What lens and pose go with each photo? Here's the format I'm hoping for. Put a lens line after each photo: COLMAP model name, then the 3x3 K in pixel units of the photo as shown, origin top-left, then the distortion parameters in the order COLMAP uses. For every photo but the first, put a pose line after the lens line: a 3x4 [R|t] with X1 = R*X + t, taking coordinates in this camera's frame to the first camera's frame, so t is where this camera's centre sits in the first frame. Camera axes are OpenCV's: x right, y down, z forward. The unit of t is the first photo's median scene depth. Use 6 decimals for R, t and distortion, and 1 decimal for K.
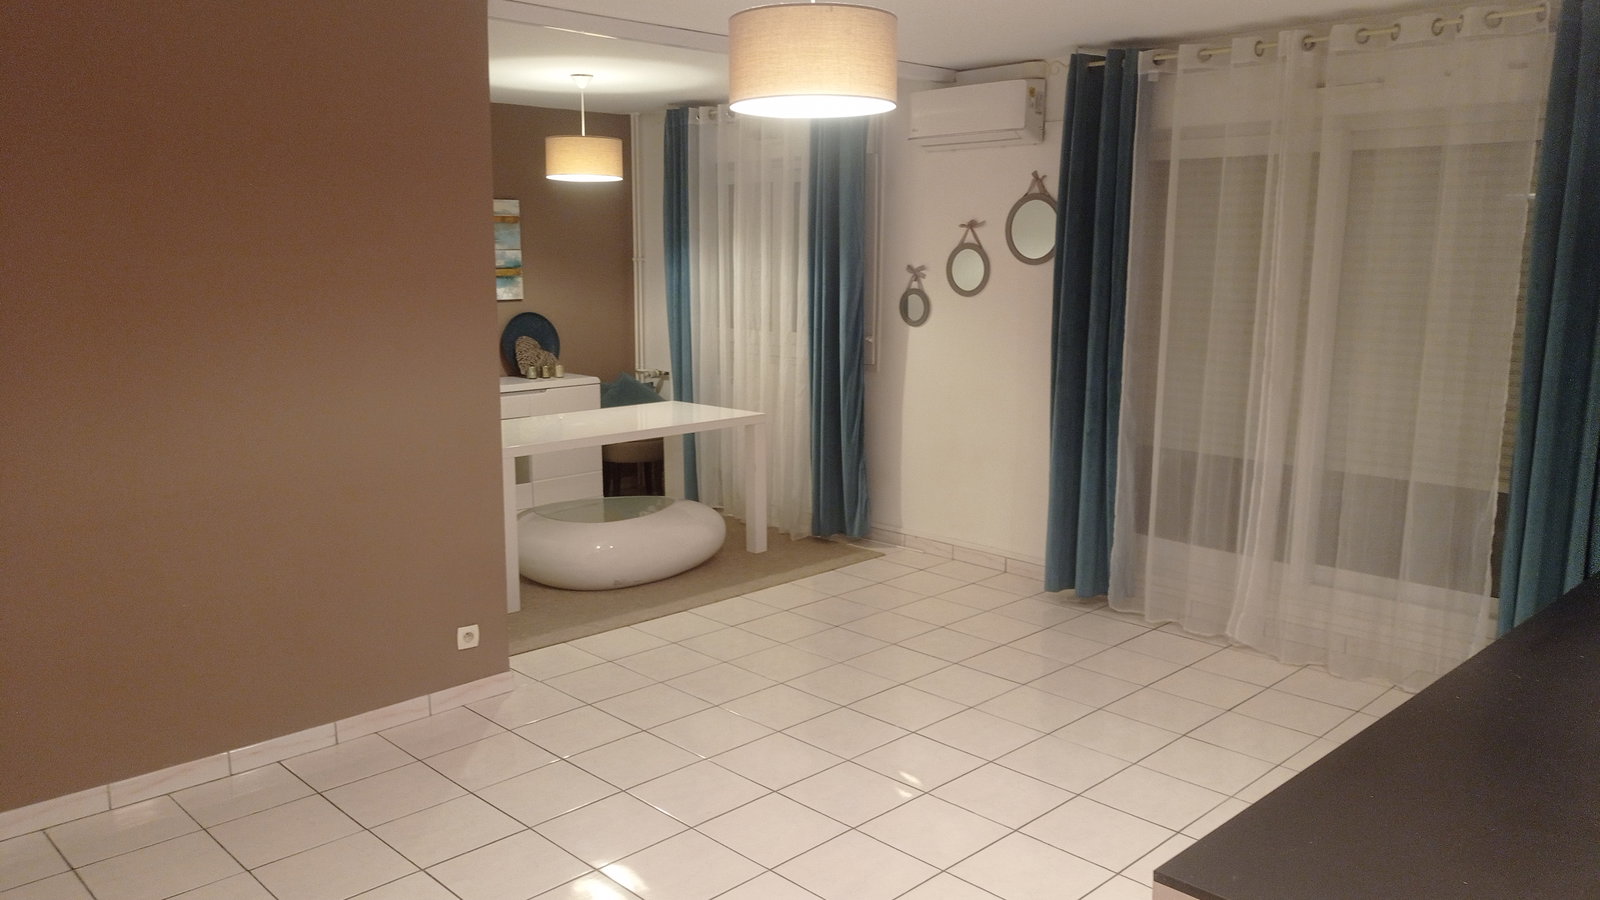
lens RADIAL K [[1201.3, 0, 800.0], [0, 1201.3, 450.0], [0, 0, 1]] dist [0.013868, 0.003313]
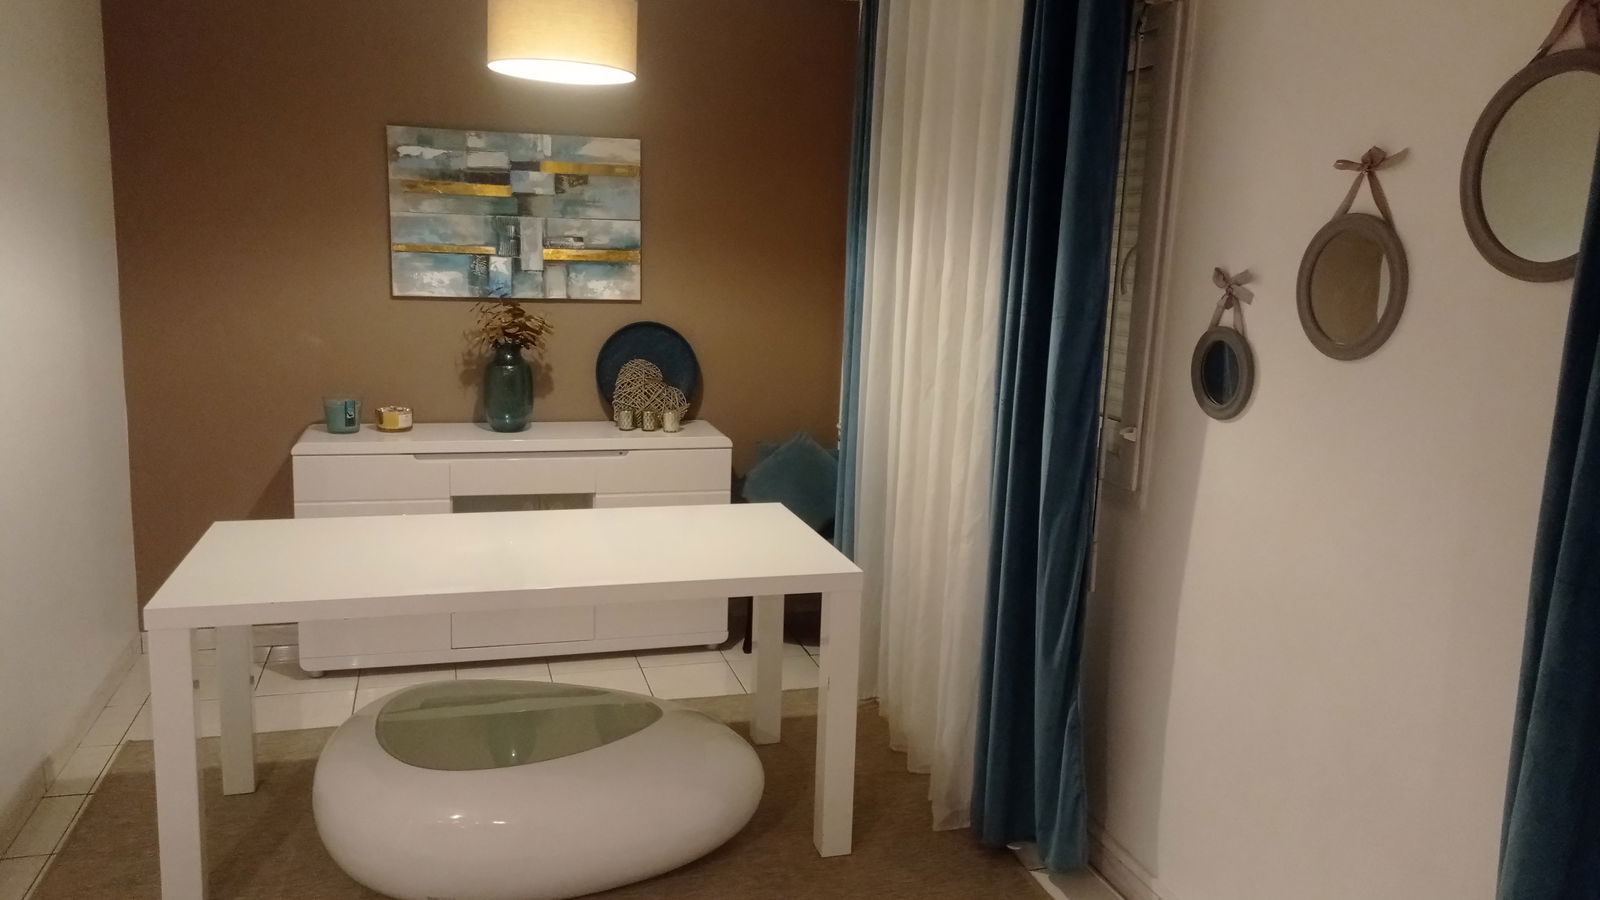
lens RADIAL K [[1201.3, 0, 800.0], [0, 1201.3, 450.0], [0, 0, 1]] dist [0.013868, 0.003313]
pose [[0.888060, 0.111334, -0.446043, 0.147584], [-0.111880, 0.993402, 0.025208, -0.083692], [0.445907, 0.027518, 0.894656, 0.550517]]
